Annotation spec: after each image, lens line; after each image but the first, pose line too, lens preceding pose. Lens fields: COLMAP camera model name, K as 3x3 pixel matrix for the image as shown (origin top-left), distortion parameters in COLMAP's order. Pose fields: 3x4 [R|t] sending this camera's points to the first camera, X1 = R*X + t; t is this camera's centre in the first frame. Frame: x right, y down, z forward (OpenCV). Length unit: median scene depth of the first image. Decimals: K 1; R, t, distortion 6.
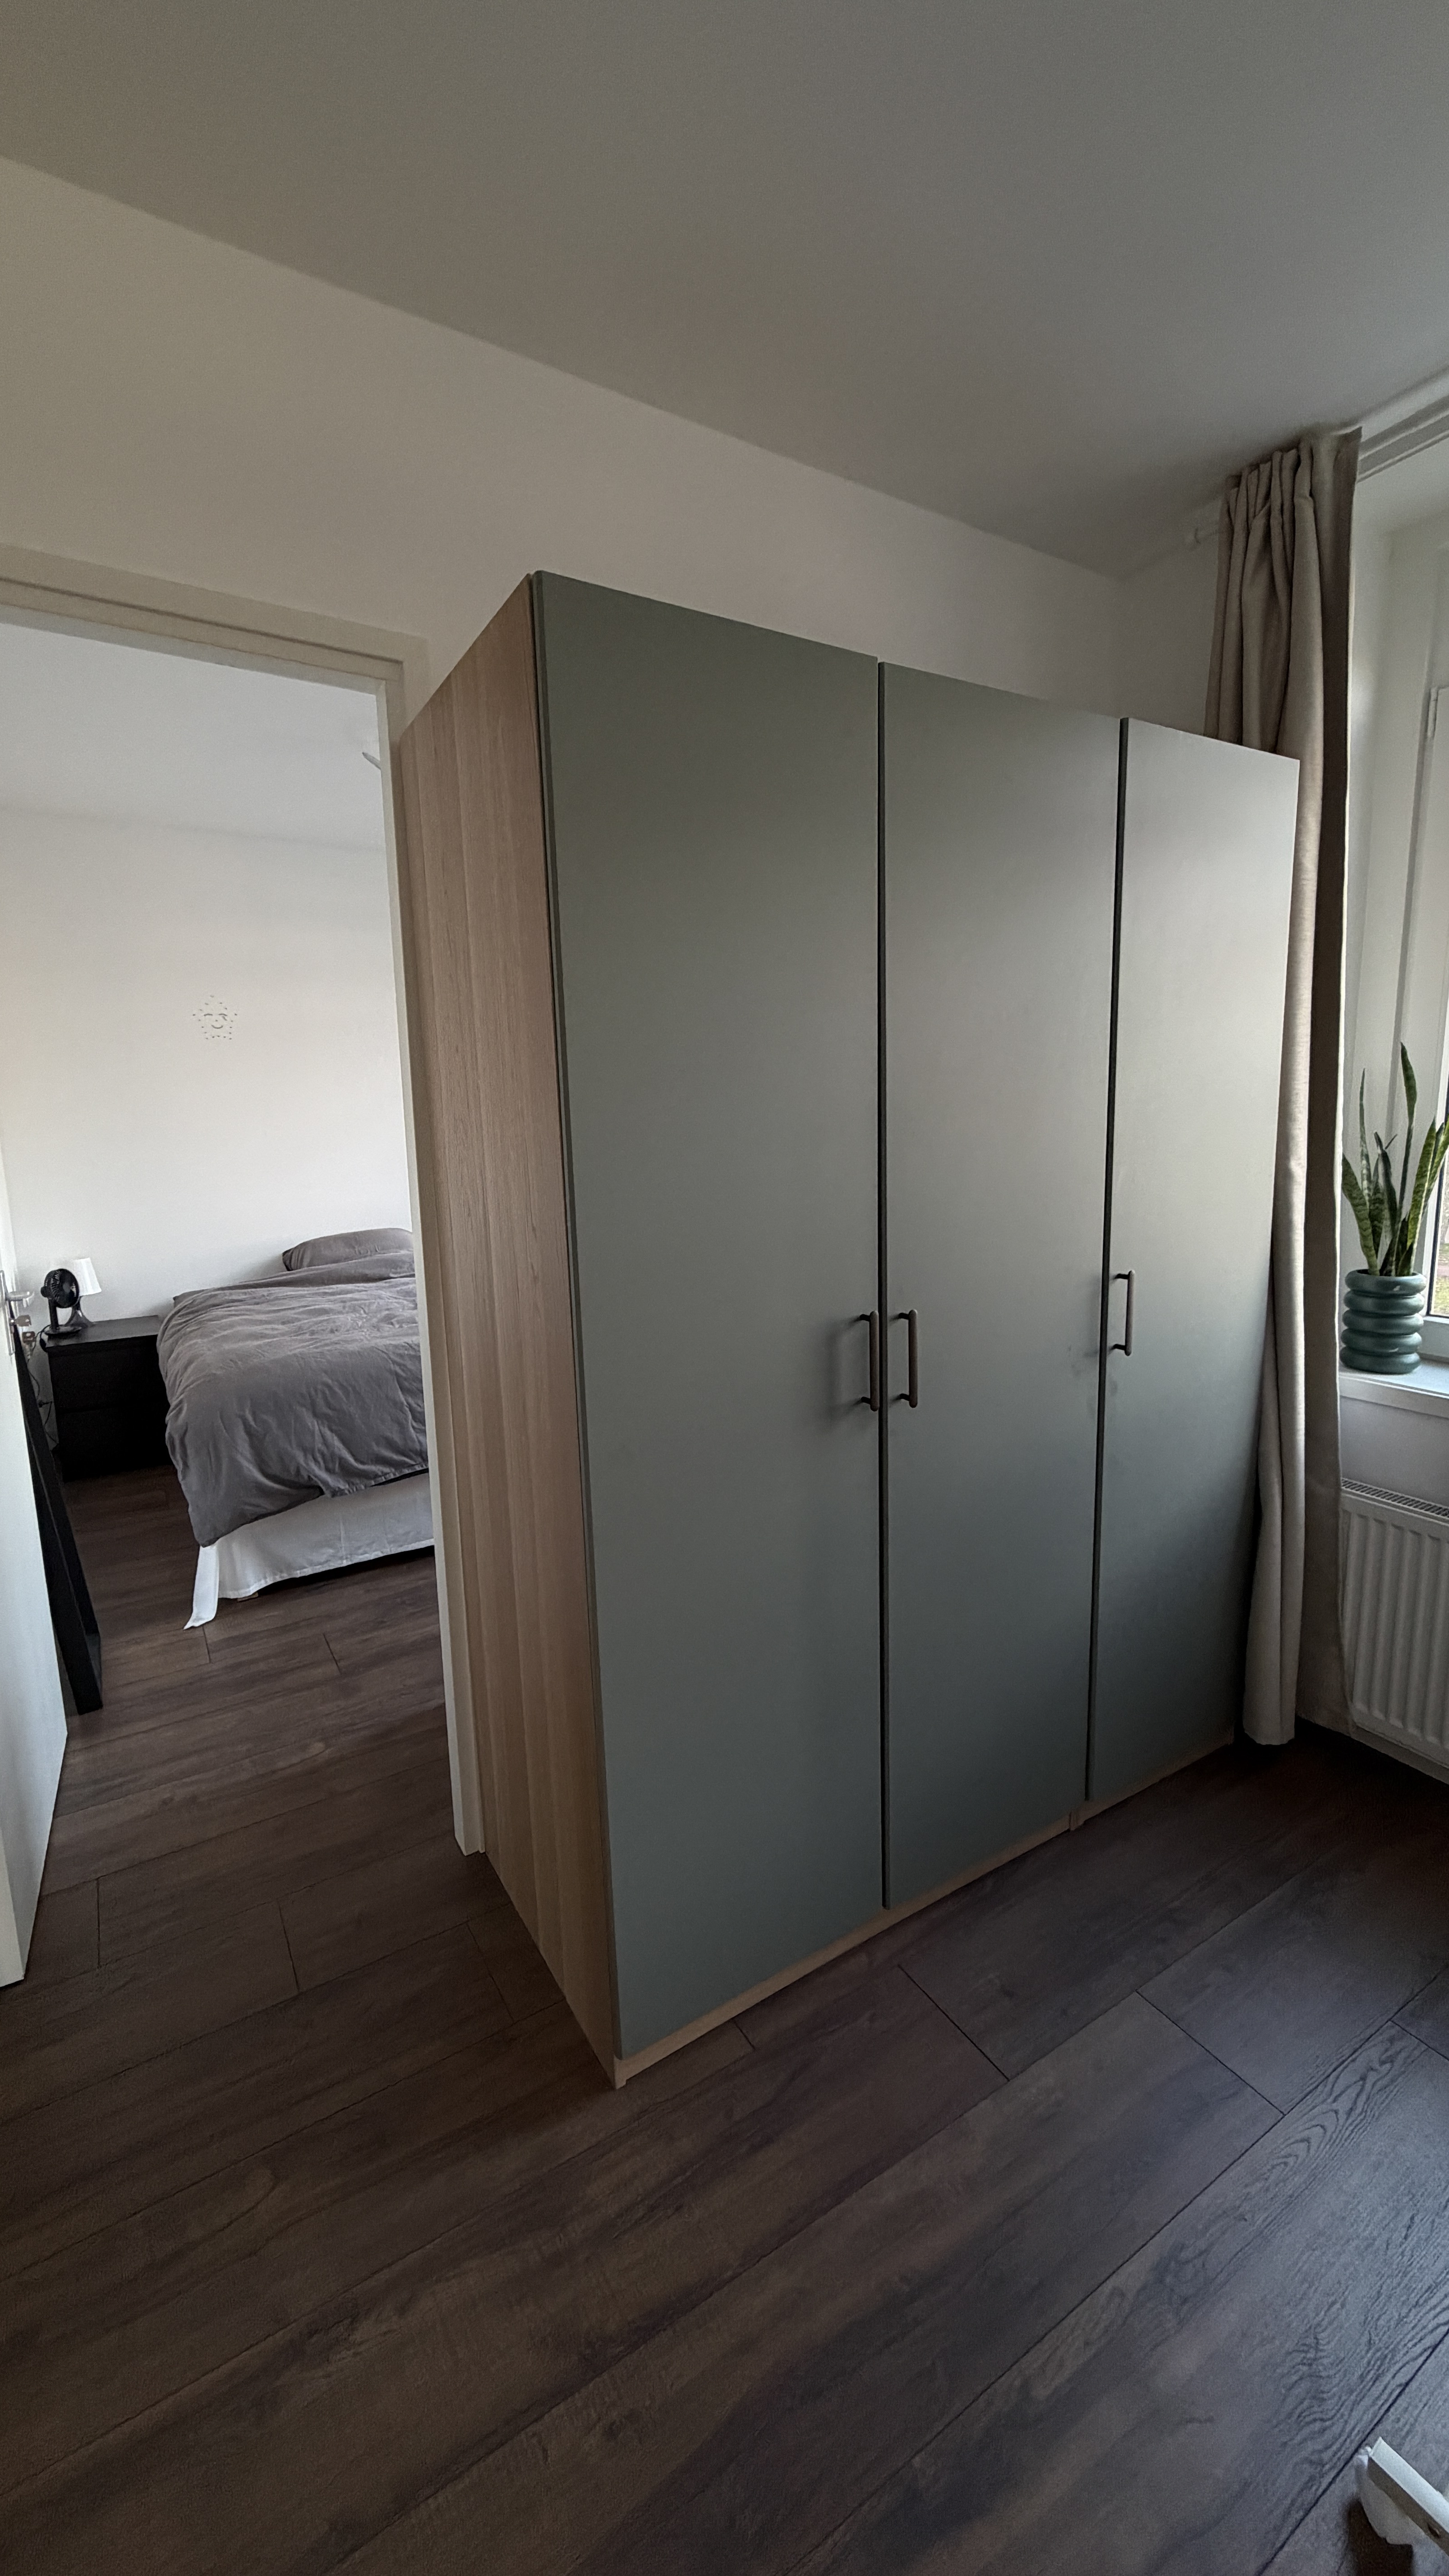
lens RADIAL K [[1030.4, 0, 724.3], [0, 1030.4, 1283.5], [0, 0, 1]] dist [0.000436, 0.000129]
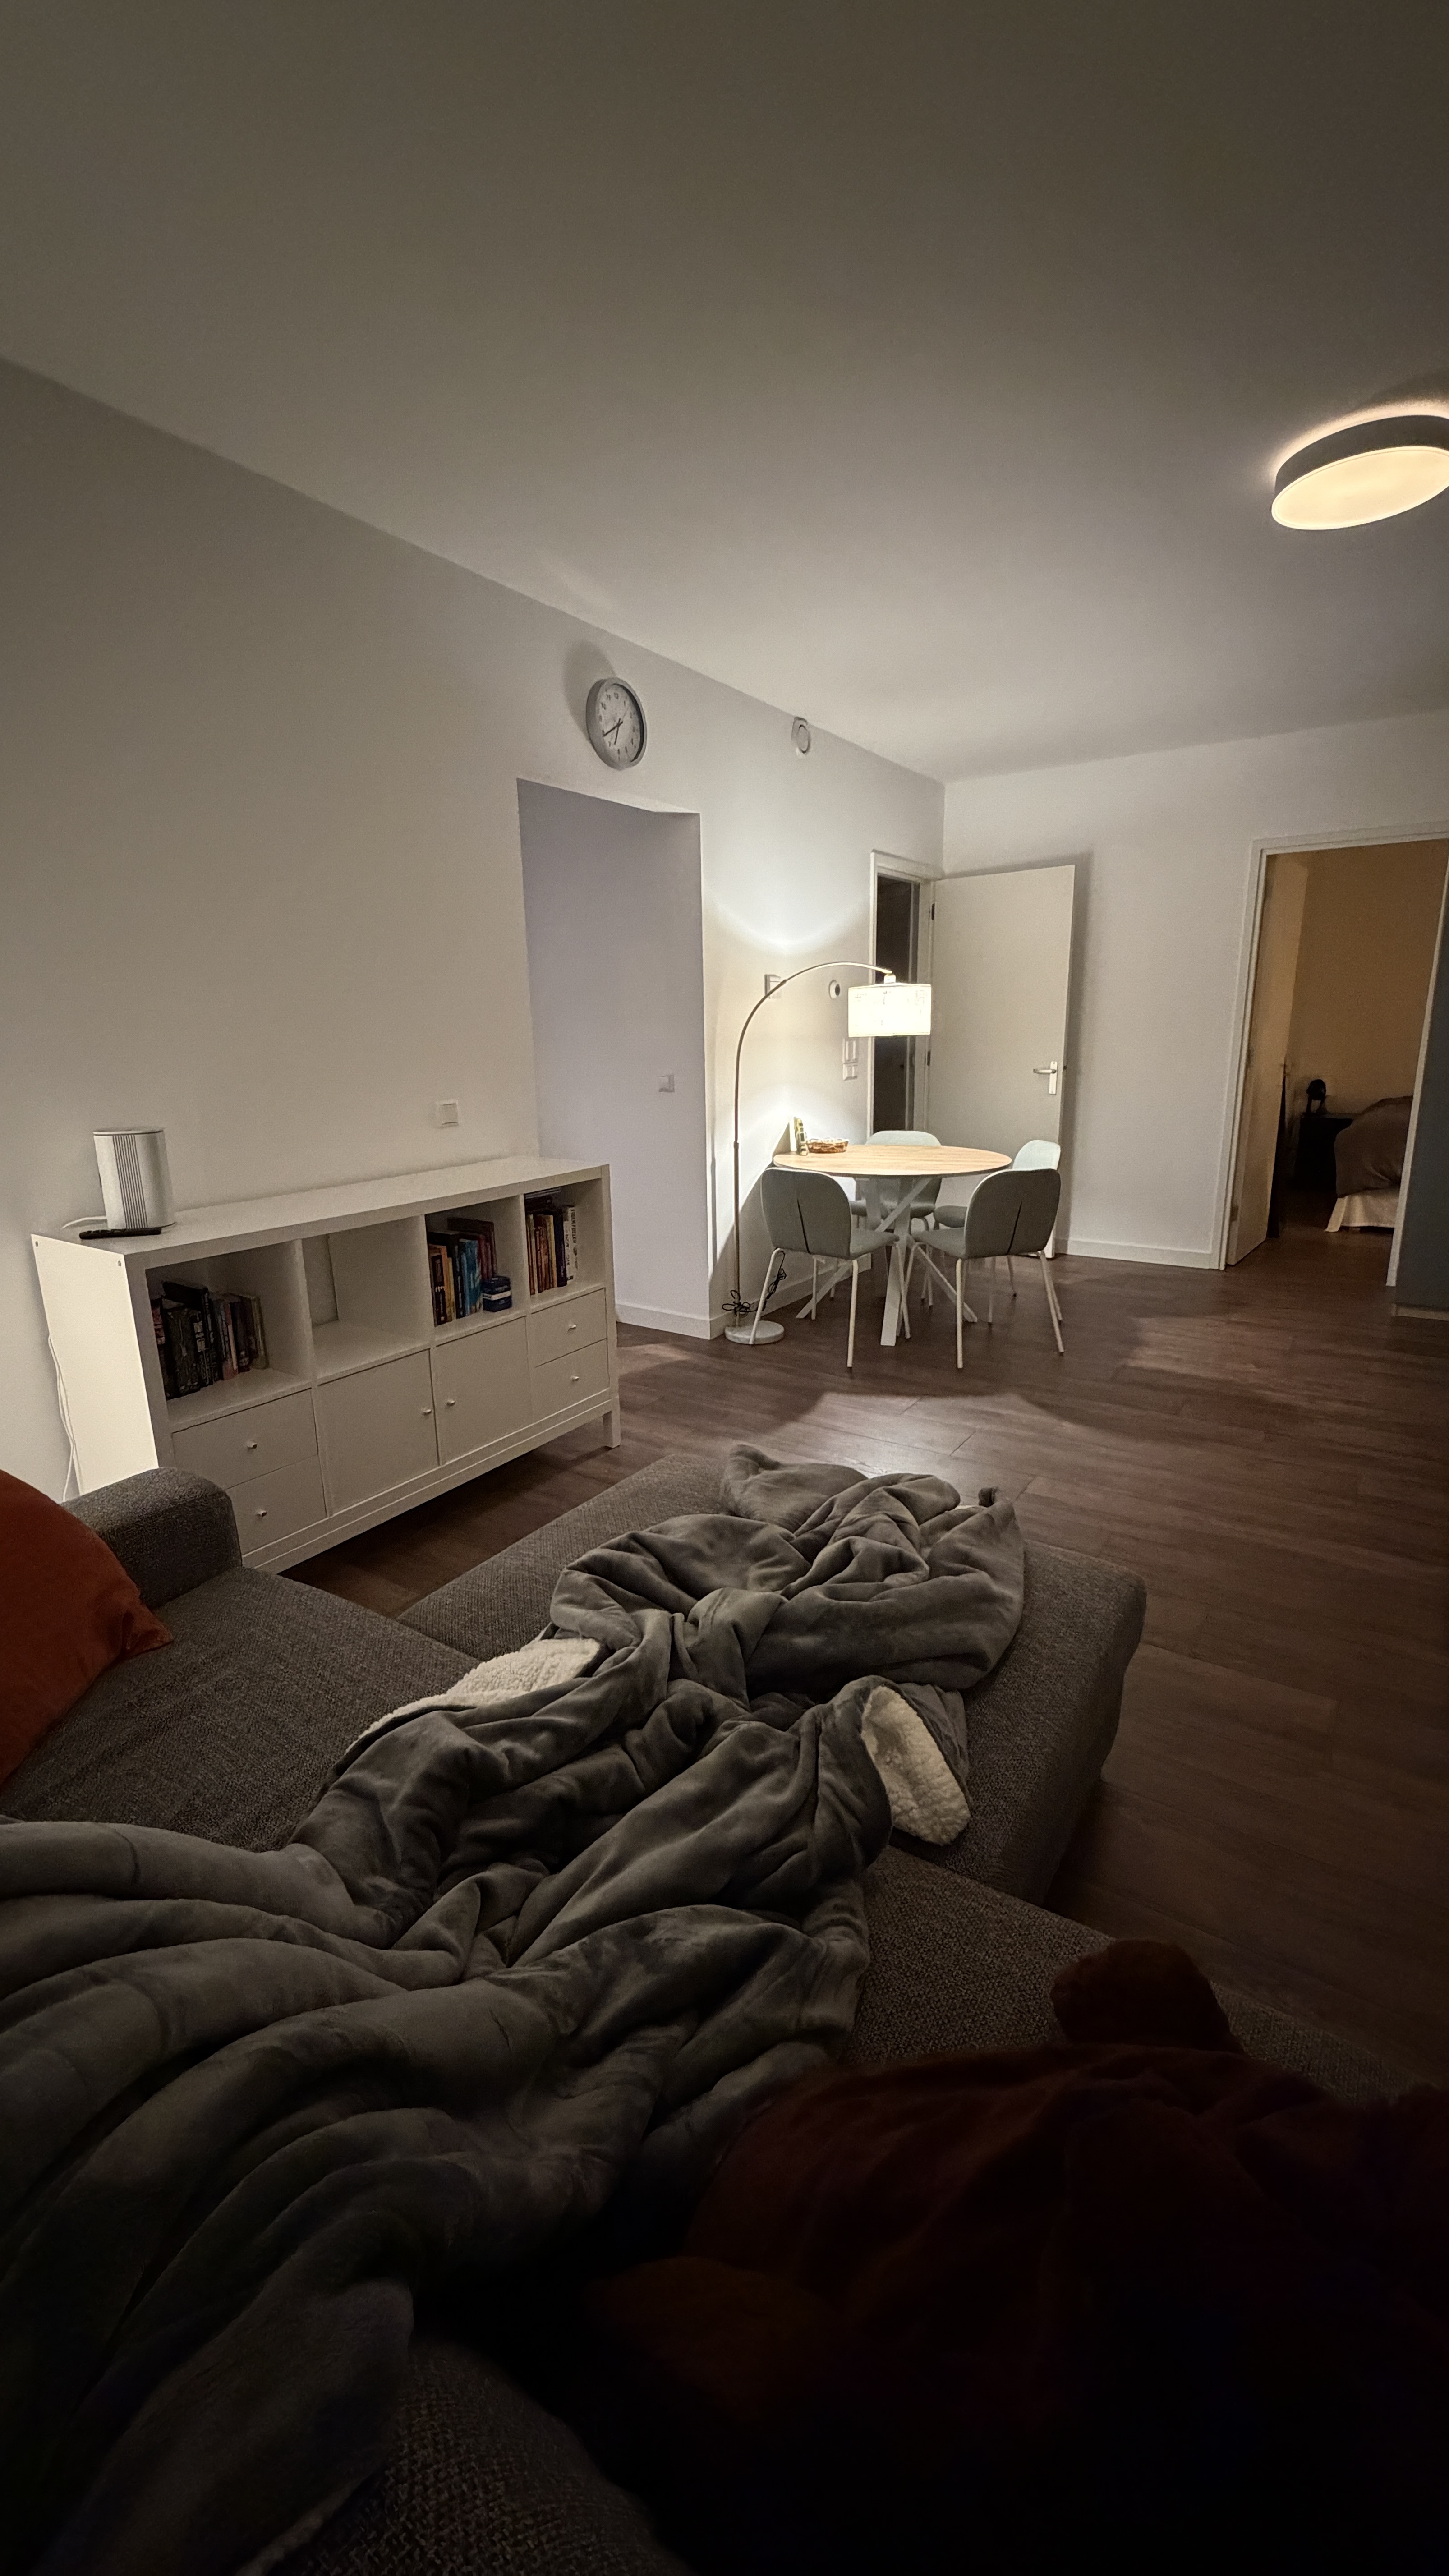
lens RADIAL K [[1030.4, 0, 719.0], [0, 1030.4, 1281.6], [0, 0, 1]] dist [0.000436, 0.000129]
pose [[0.414267, 0.220604, -0.883016, 0.890891], [-0.124226, 0.974807, 0.185255, 0.182028], [0.901638, 0.032949, 0.431235, -1.086460]]
